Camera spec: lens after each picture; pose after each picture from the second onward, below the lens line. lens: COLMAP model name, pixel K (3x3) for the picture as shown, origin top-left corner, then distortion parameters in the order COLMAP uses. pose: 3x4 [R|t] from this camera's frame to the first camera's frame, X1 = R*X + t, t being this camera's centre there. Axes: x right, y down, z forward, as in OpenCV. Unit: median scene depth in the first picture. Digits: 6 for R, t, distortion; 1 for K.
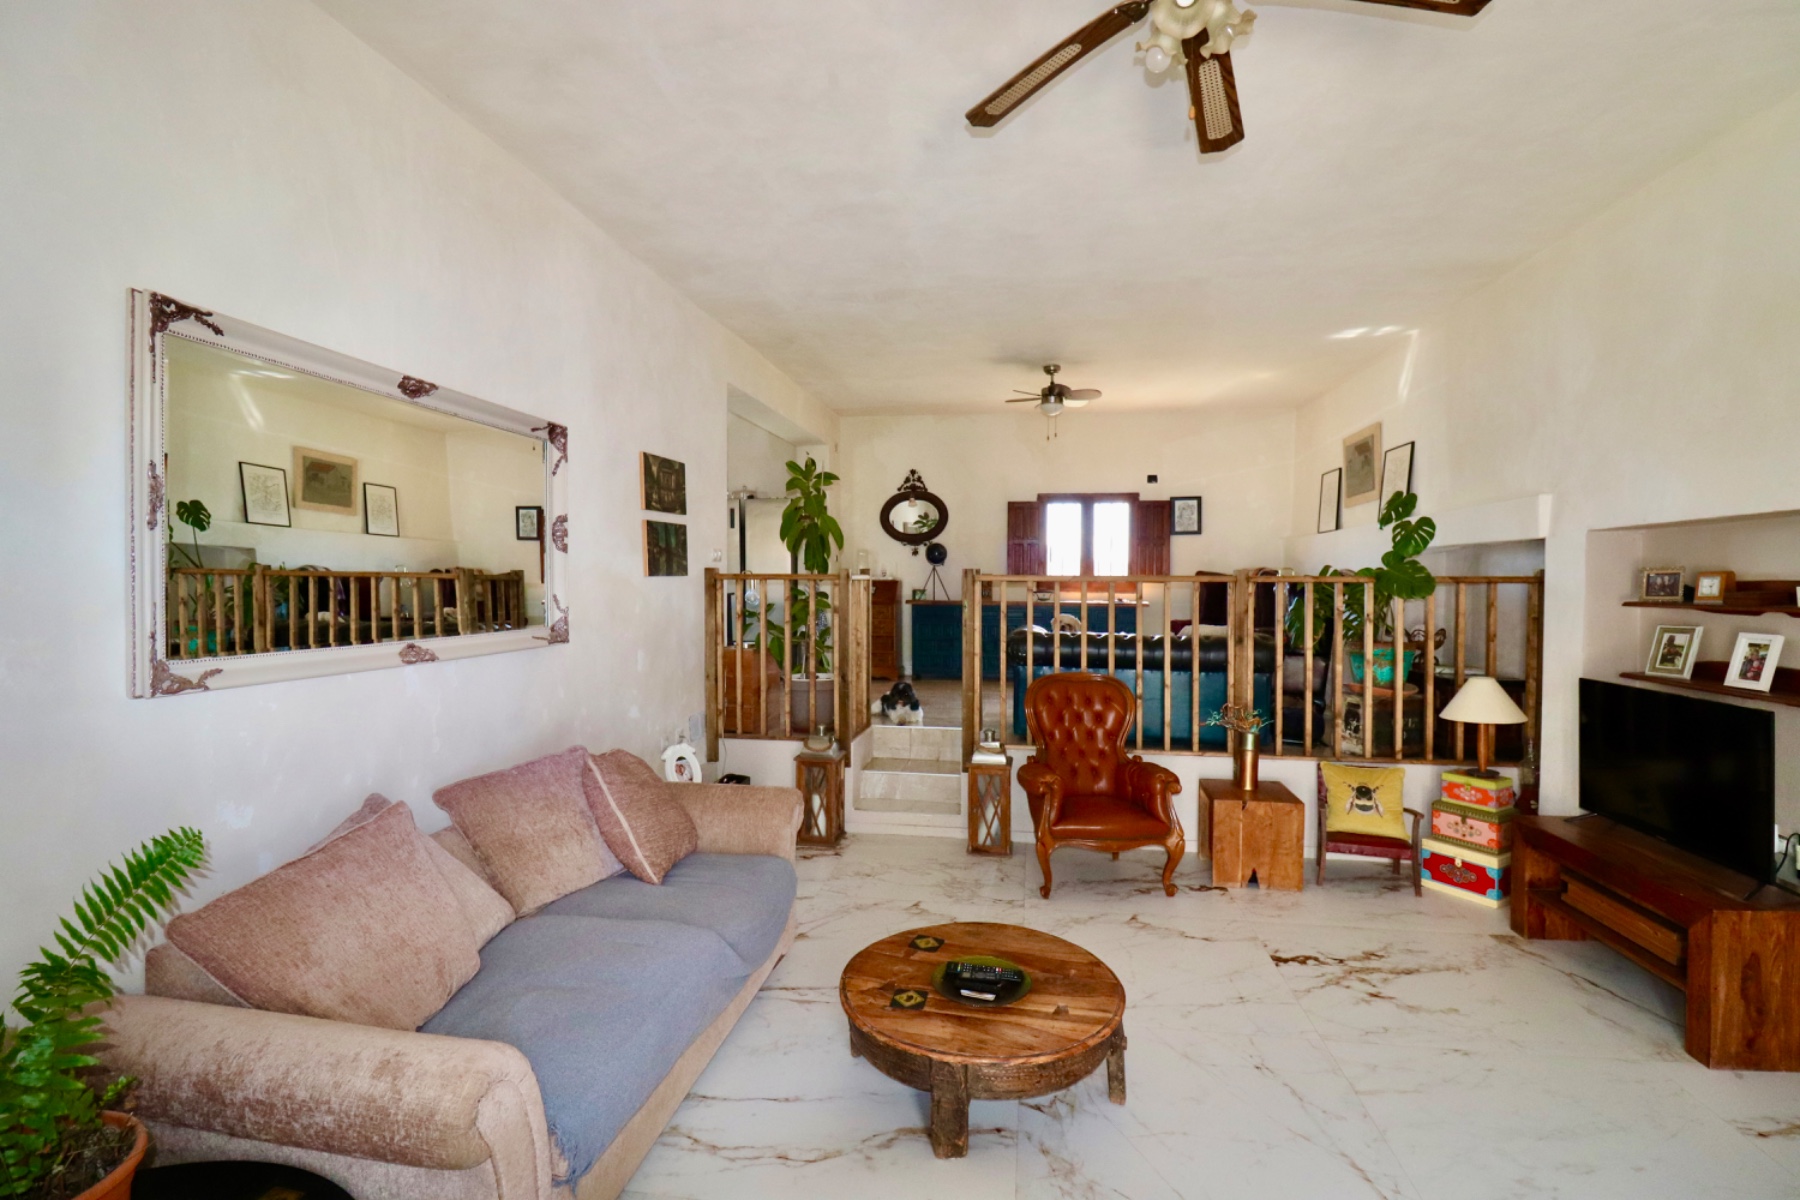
lens RADIAL K [[841.8, 0, 903.7], [0, 841.8, 597.0], [0, 0, 1]] dist [0.001733, -0.011104]
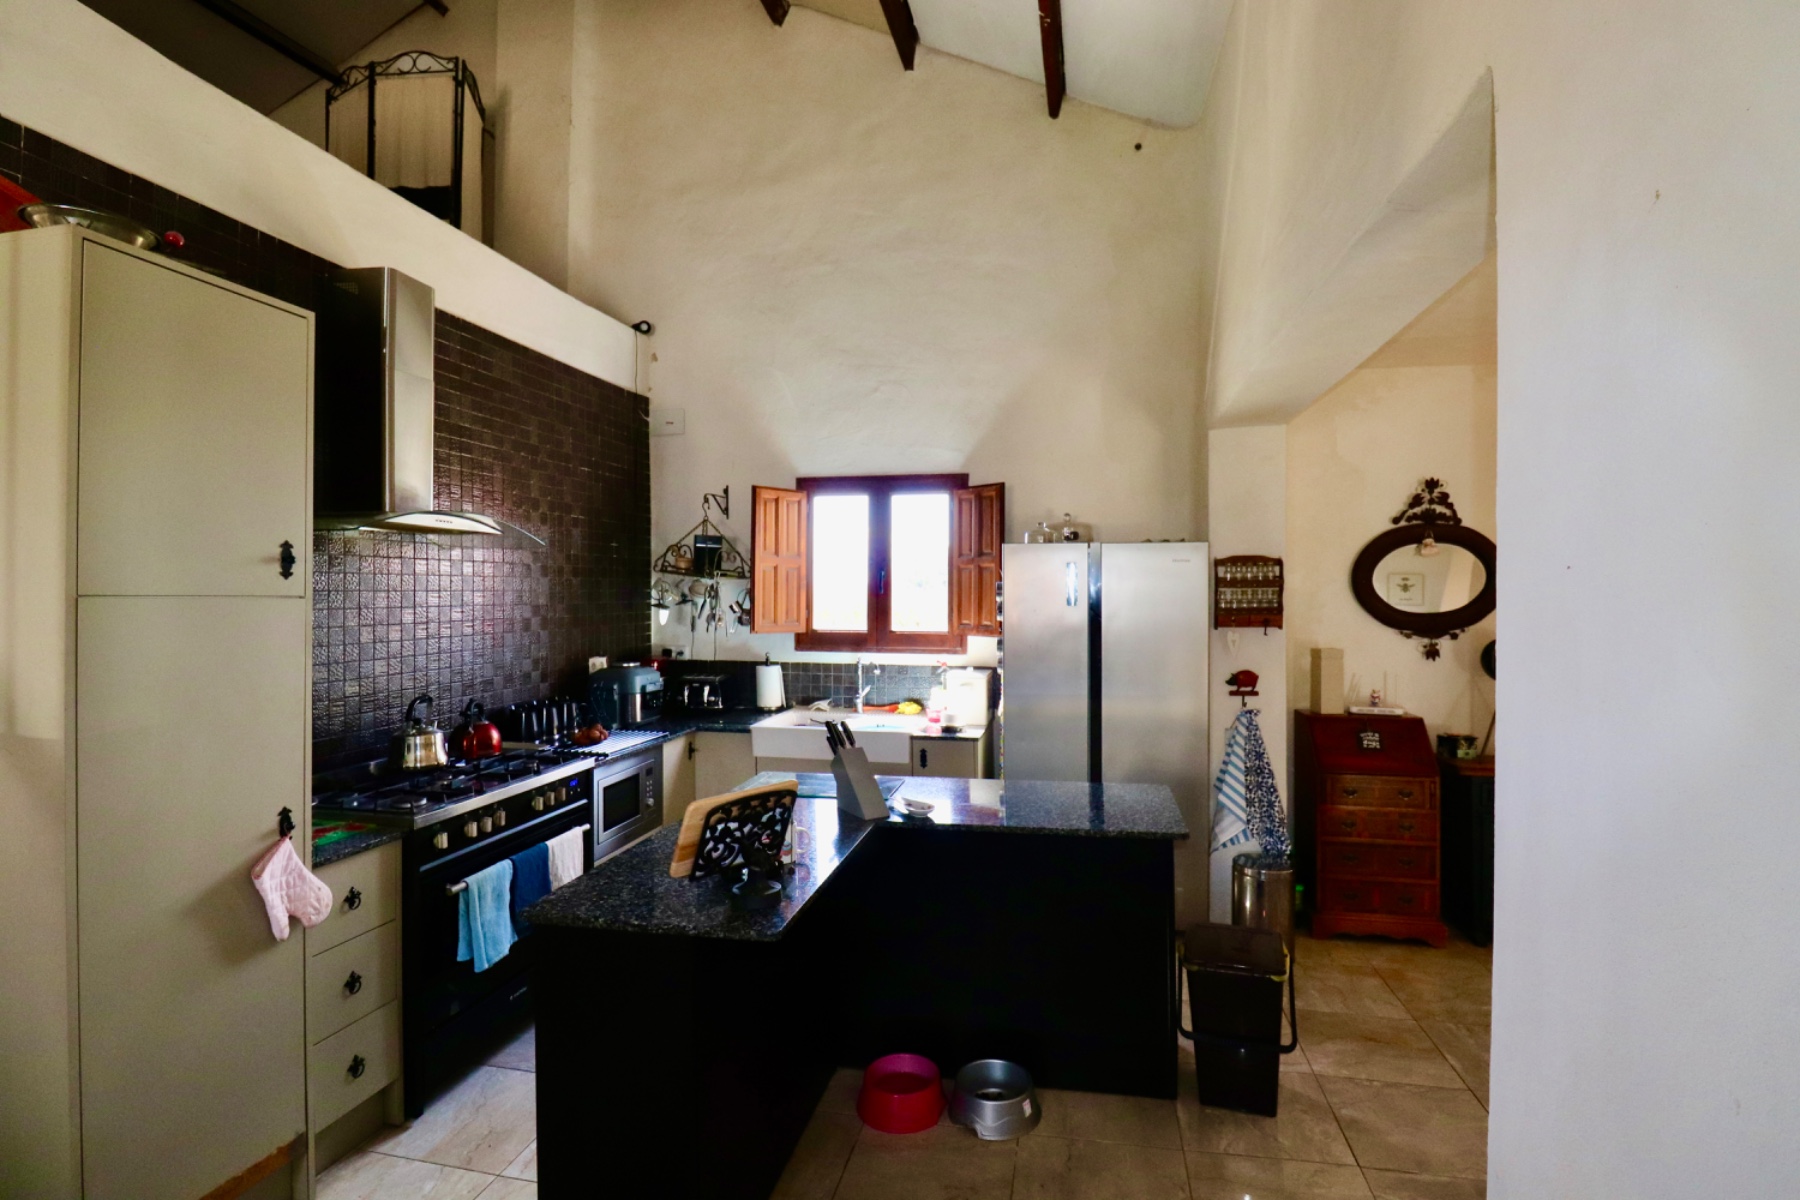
lens RADIAL K [[841.8, 0, 907.4], [0, 841.8, 596.2], [0, 0, 1]] dist [0.001733, -0.011104]
pose [[0.998910, 0.002548, -0.046598, -0.512100], [-0.003564, 0.999758, -0.021717, -0.145294], [0.046531, 0.021859, 0.998678, 1.009916]]
